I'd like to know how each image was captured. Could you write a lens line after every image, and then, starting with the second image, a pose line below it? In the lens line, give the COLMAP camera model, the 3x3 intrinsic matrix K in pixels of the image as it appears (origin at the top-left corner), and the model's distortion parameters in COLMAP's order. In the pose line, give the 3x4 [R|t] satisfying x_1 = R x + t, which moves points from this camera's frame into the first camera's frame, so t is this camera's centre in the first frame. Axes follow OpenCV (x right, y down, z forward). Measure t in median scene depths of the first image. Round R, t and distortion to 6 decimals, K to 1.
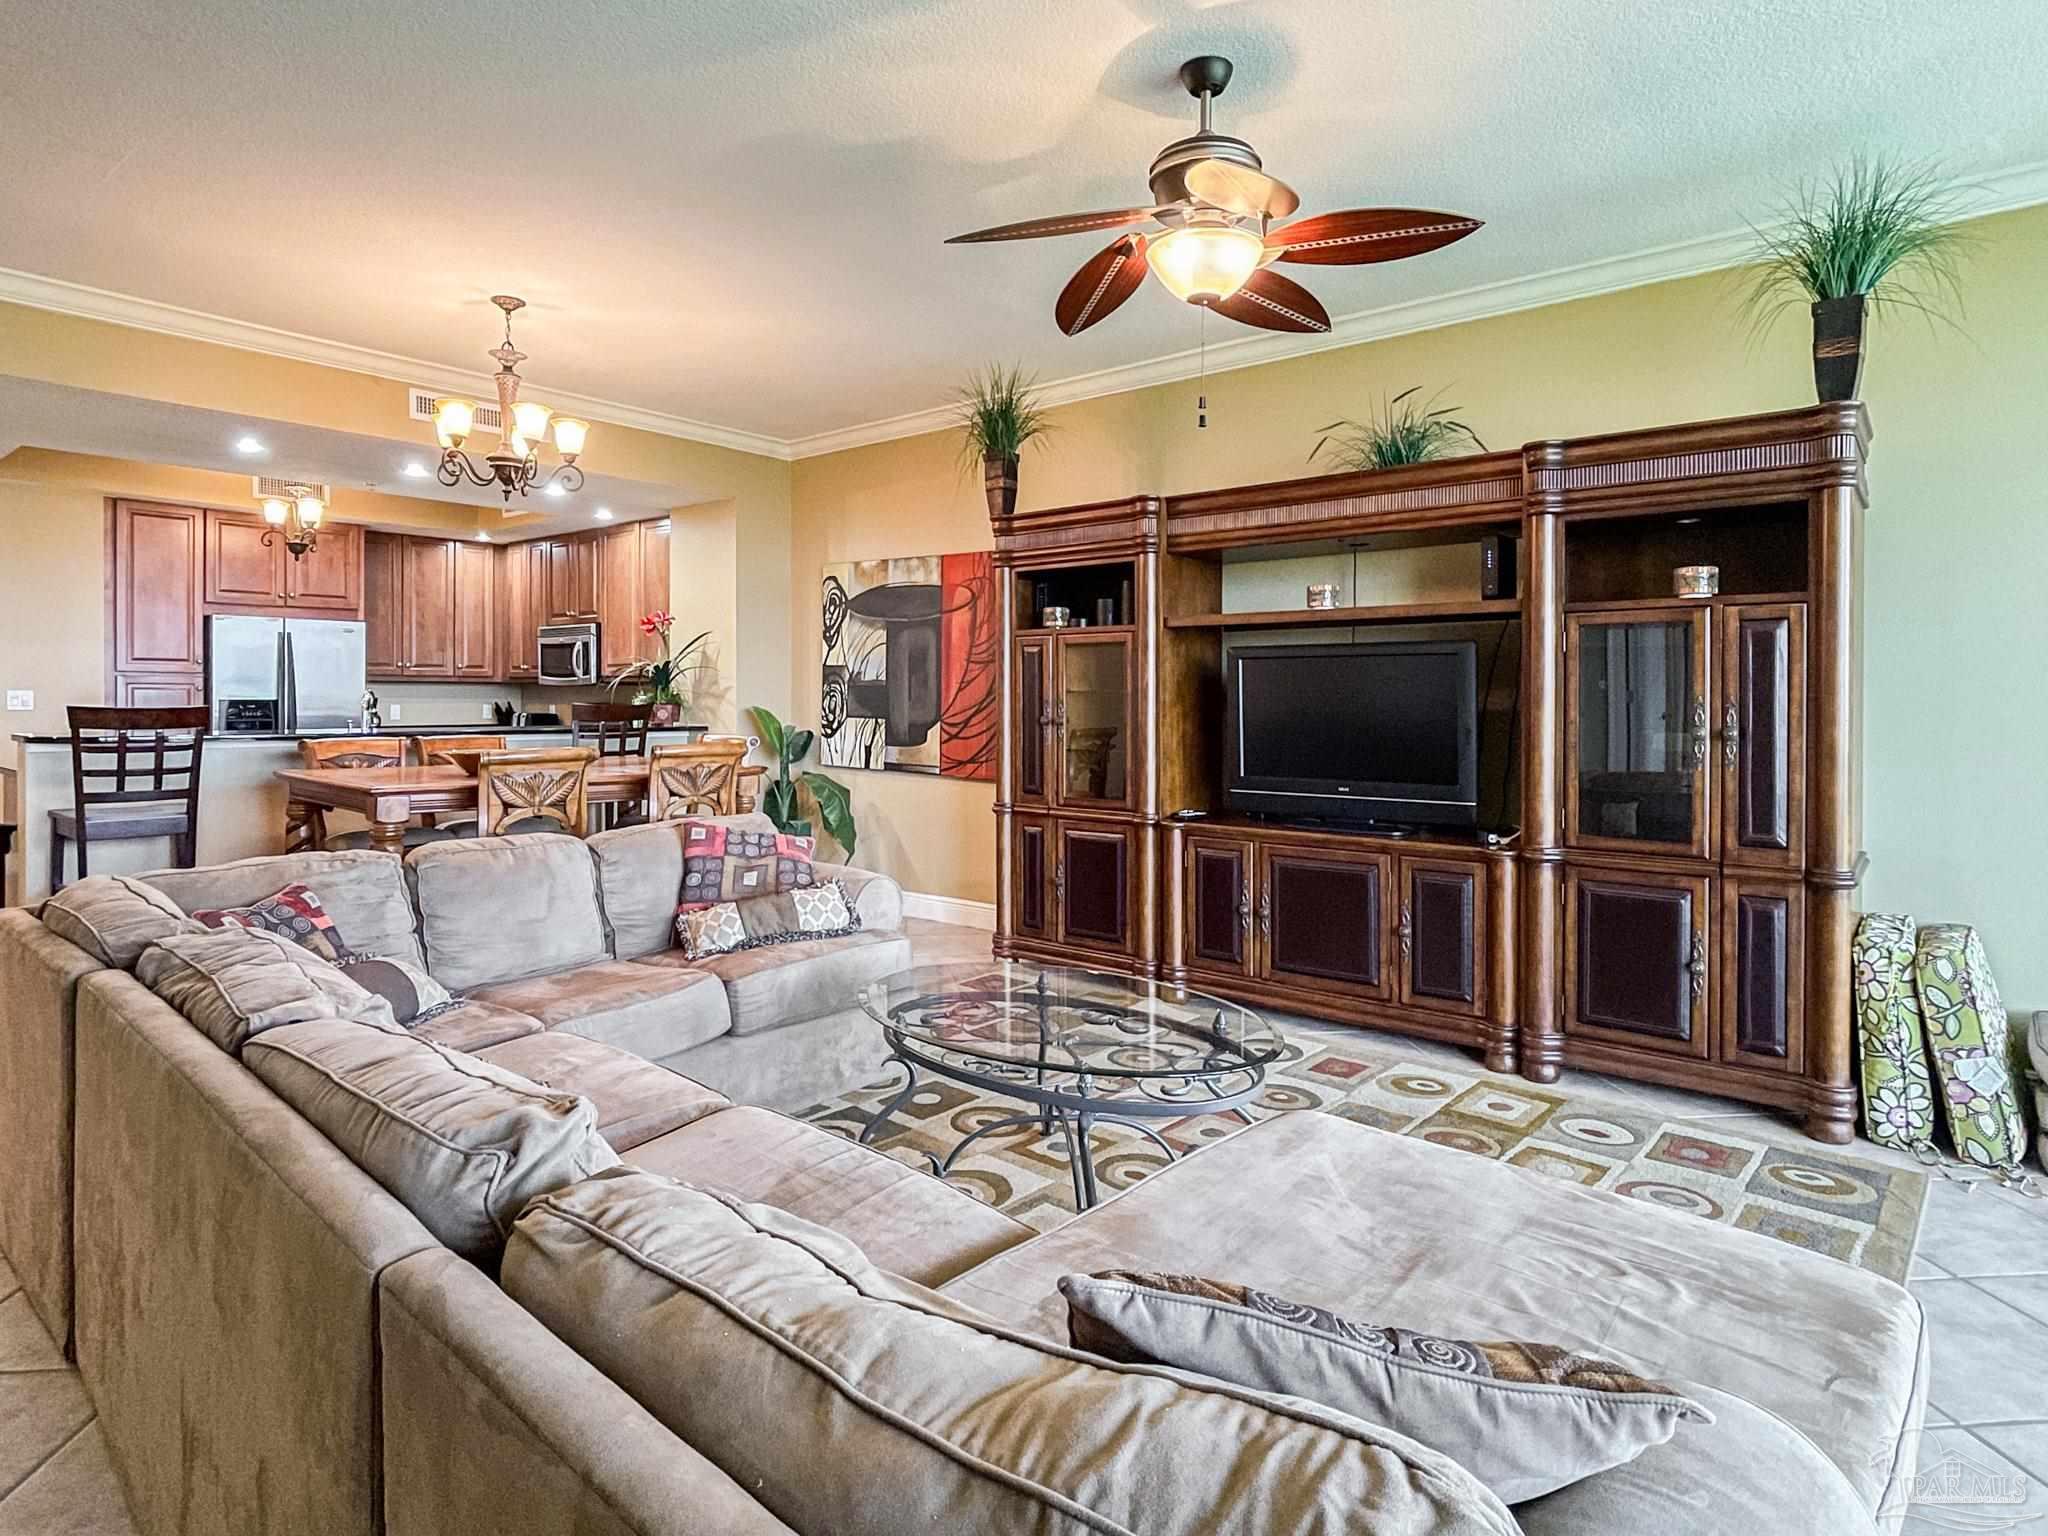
lens RADIAL K [[1126.8, 0, 994.3], [0, 1126.8, 706.2], [0, 0, 1]] dist [-0.022430, -0.005148]
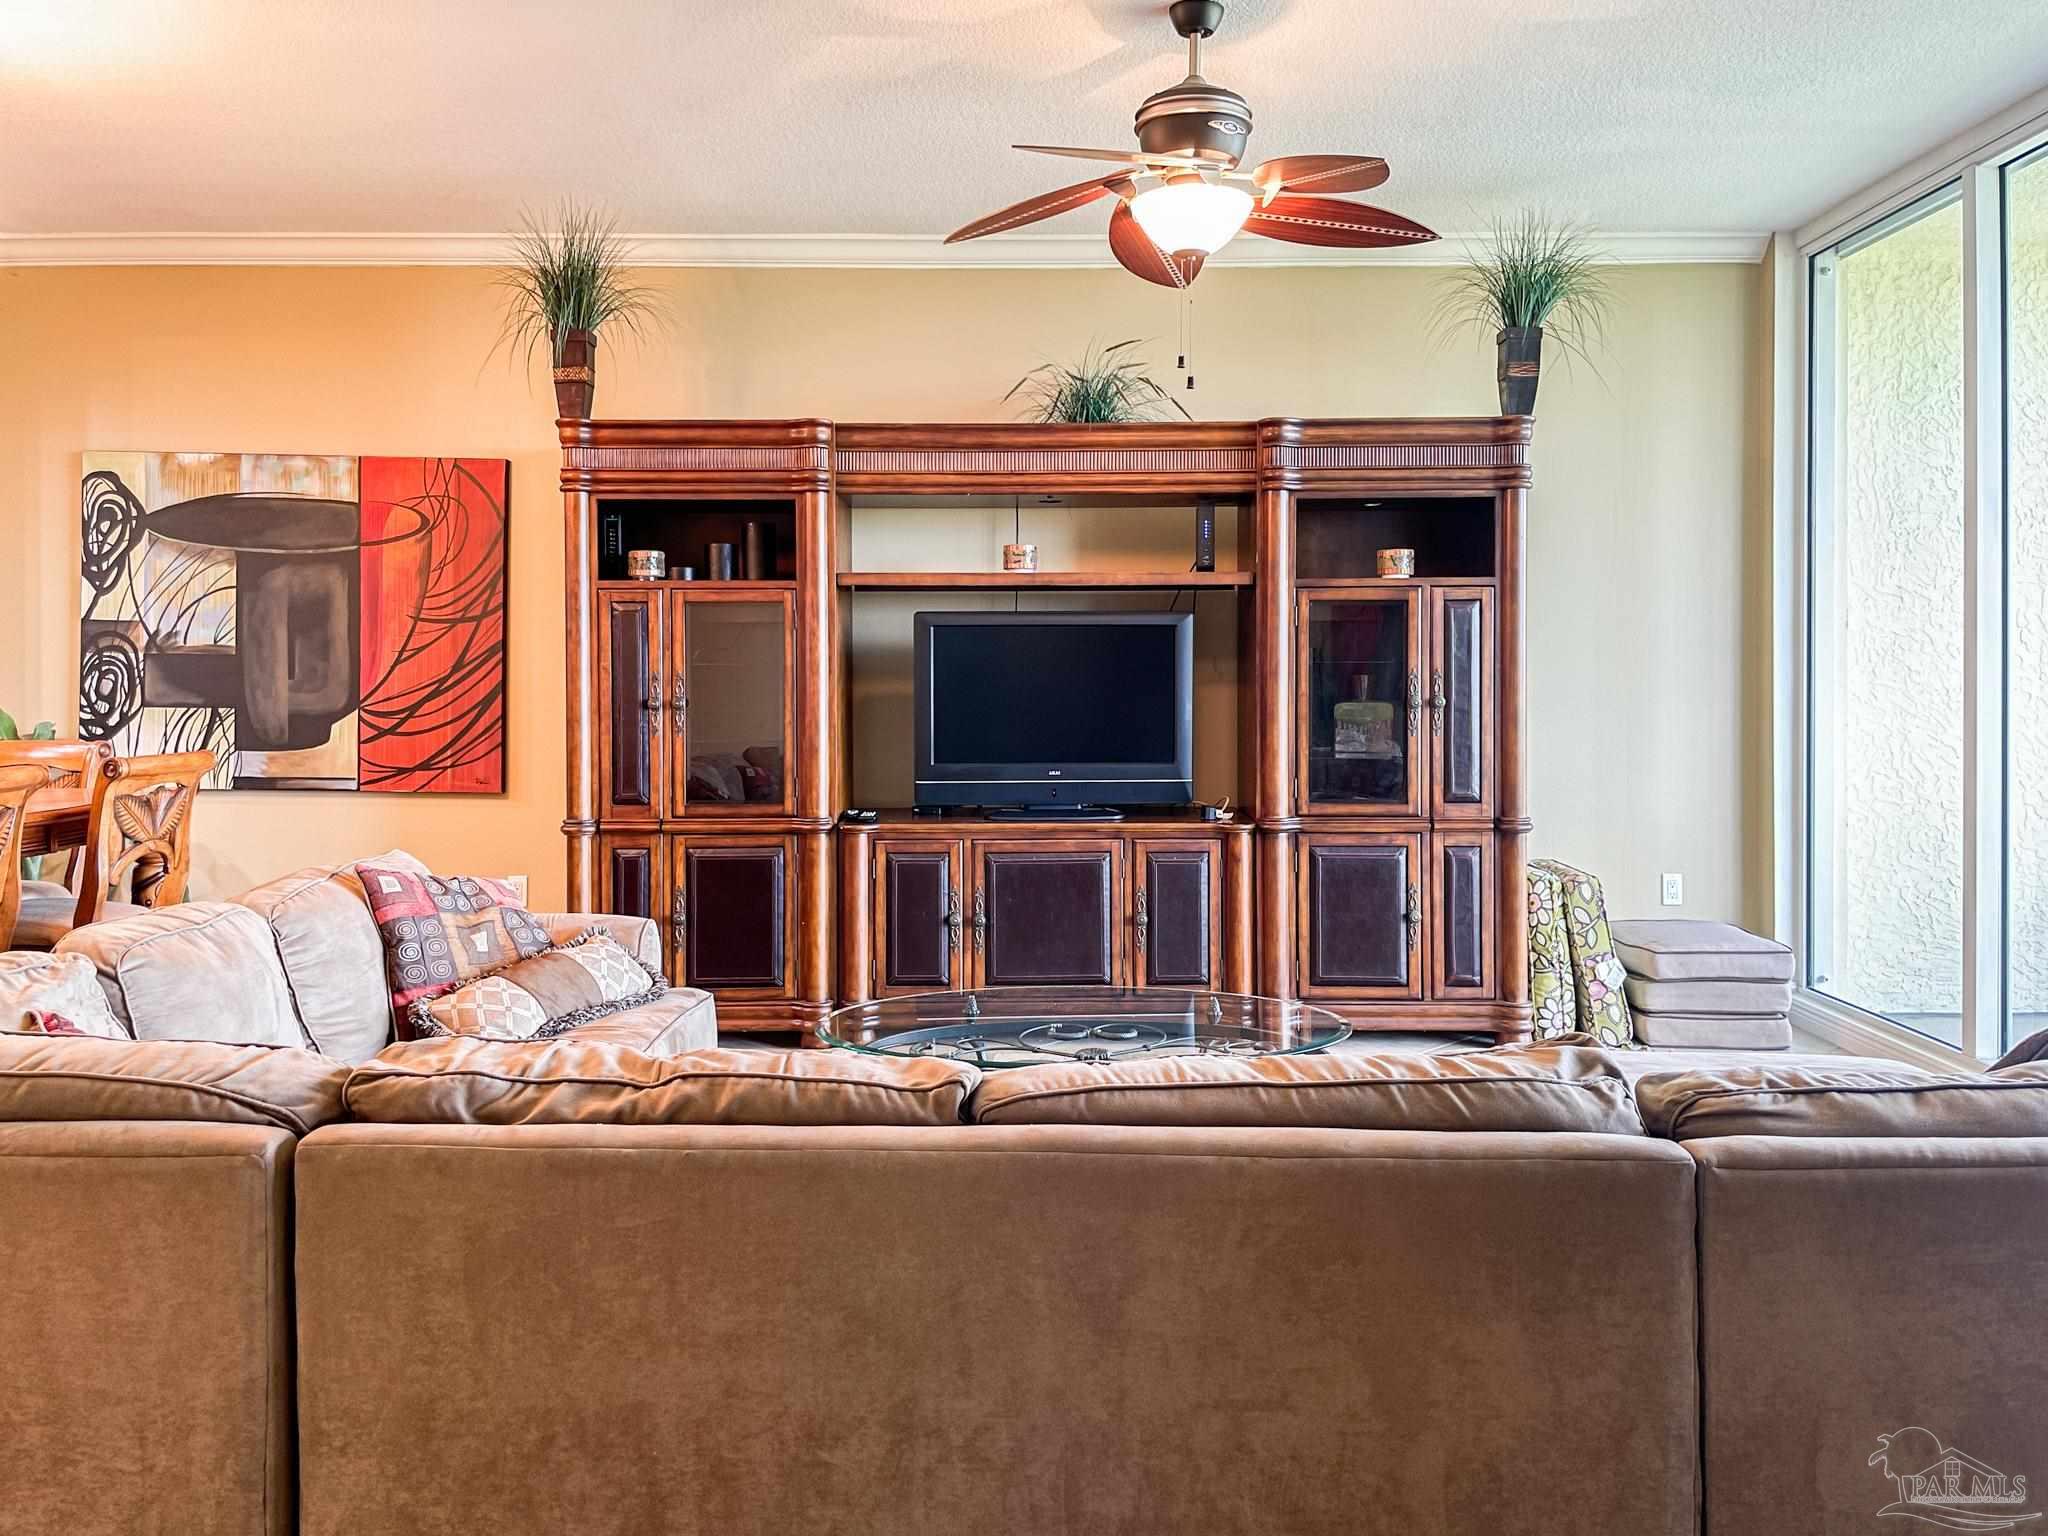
lens RADIAL K [[1626.2, 0, 1031.4], [0, 1626.2, 681.6], [0, 0, 1]] dist [0.054233, -0.076845]
pose [[0.751561, -0.009591, 0.659593, -0.526573], [0.008971, 0.999950, 0.004318, -0.004718], [-0.659602, 0.002672, 0.751610, 0.030603]]
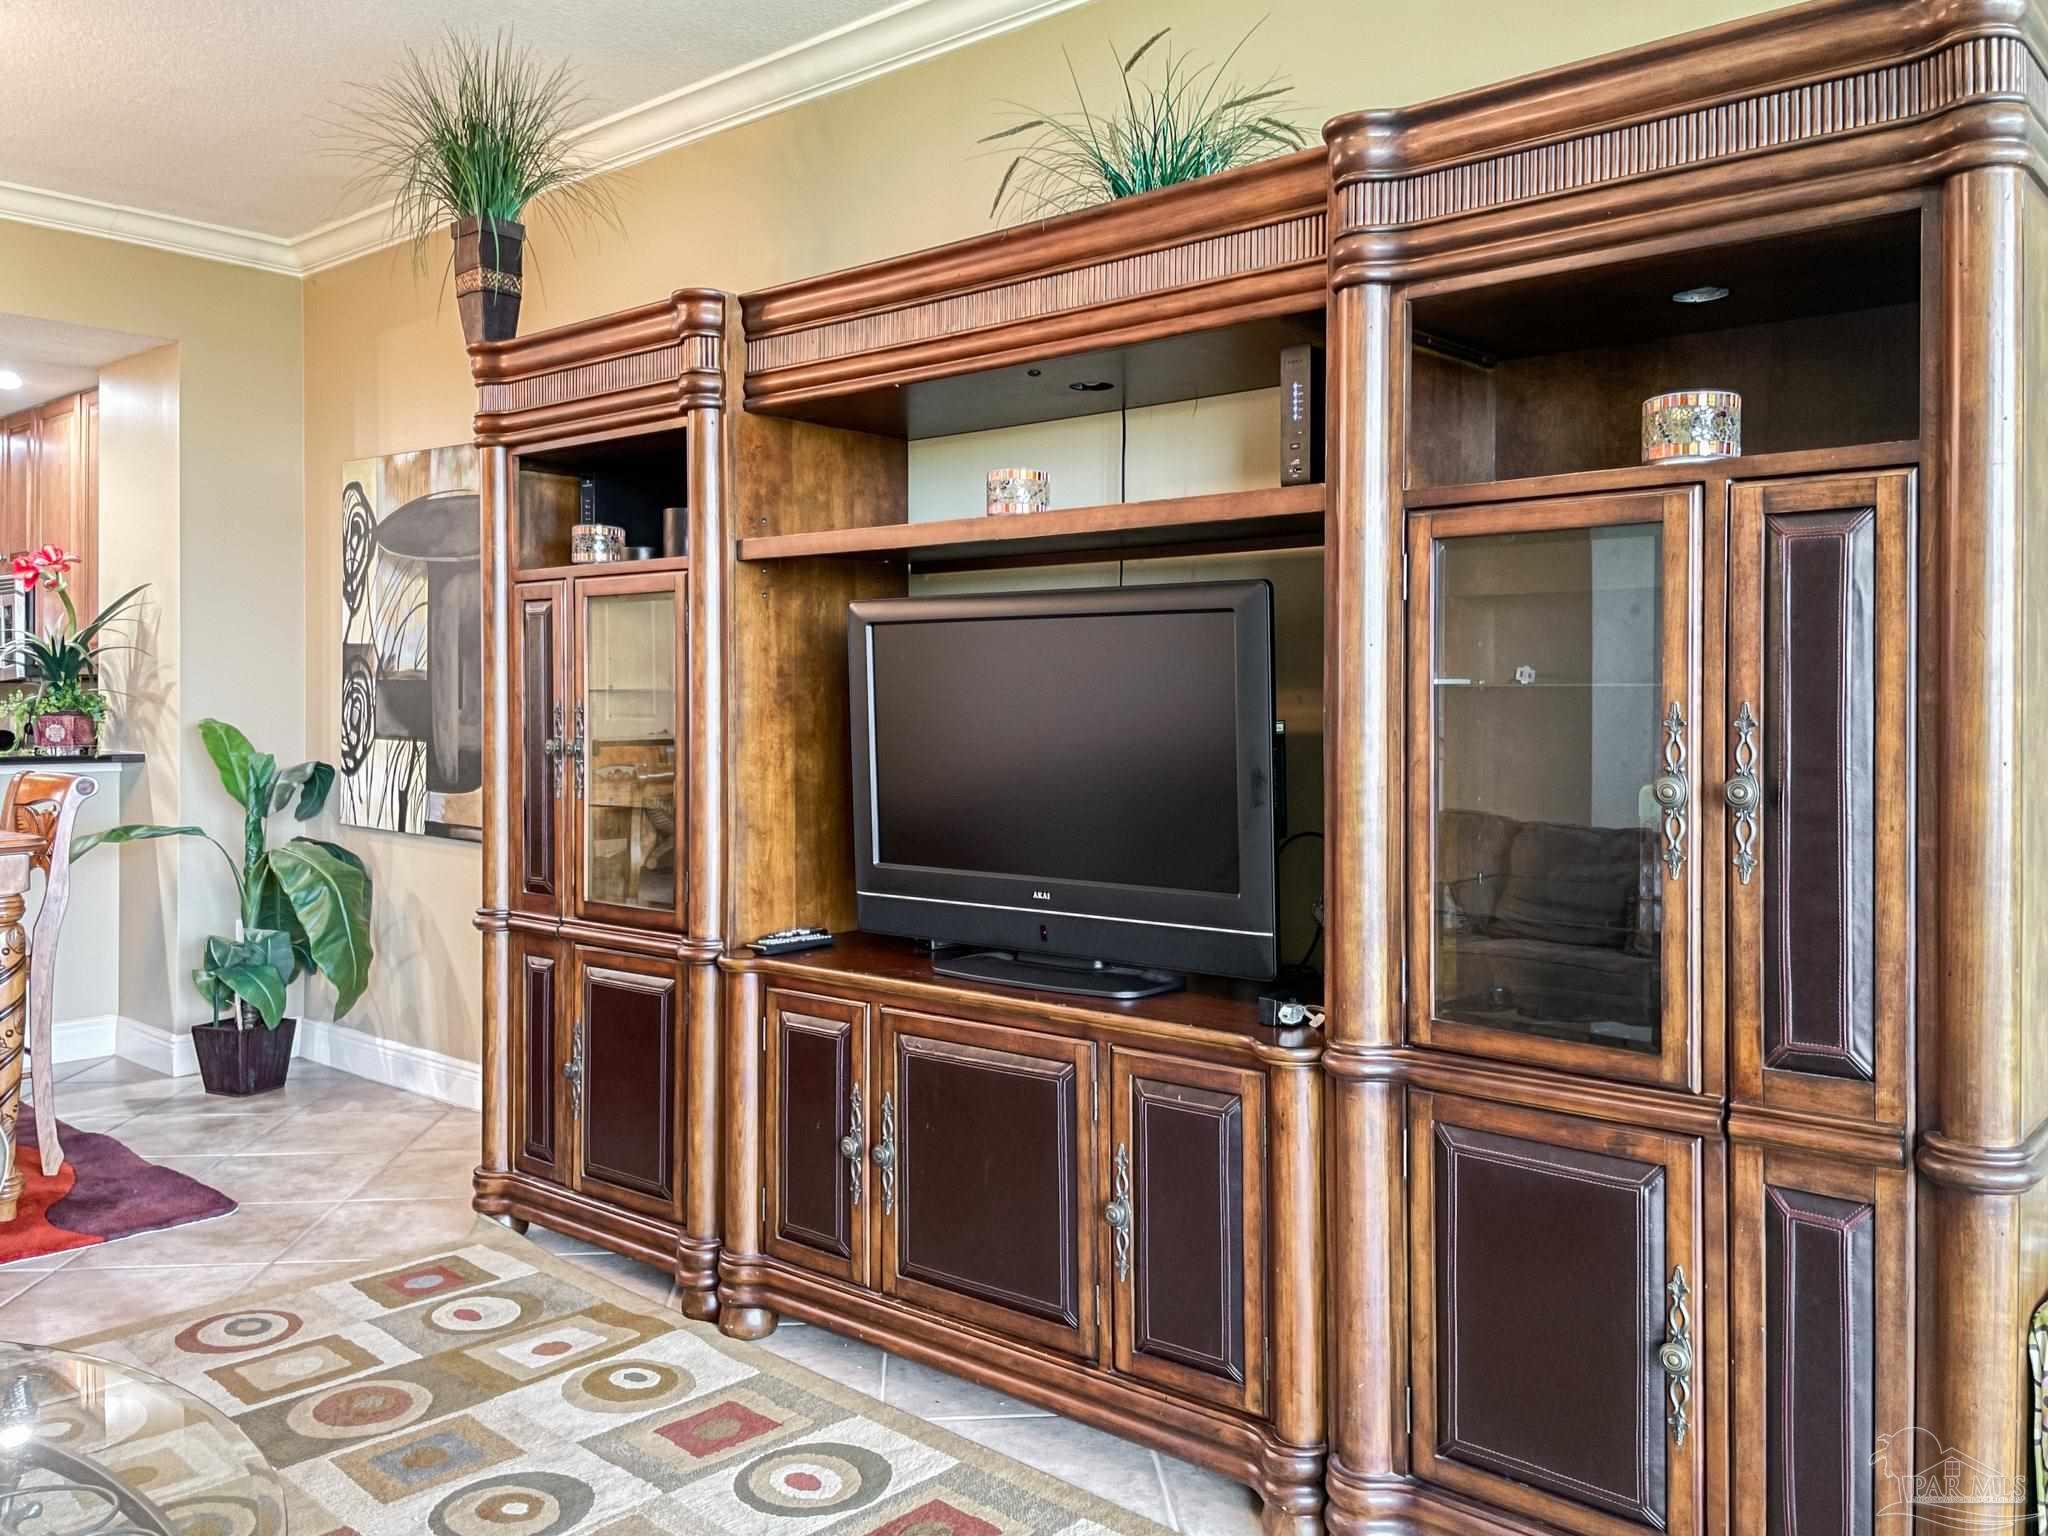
lens RADIAL K [[1626.2, 0, 1067.6], [0, 1626.2, 711.9], [0, 0, 1]] dist [0.054233, -0.076845]
pose [[0.999944, 0.000144, 0.010609, 0.295936], [-0.000129, 0.999999, -0.001401, -0.002973], [-0.010609, 0.001400, 0.999943, 0.291159]]
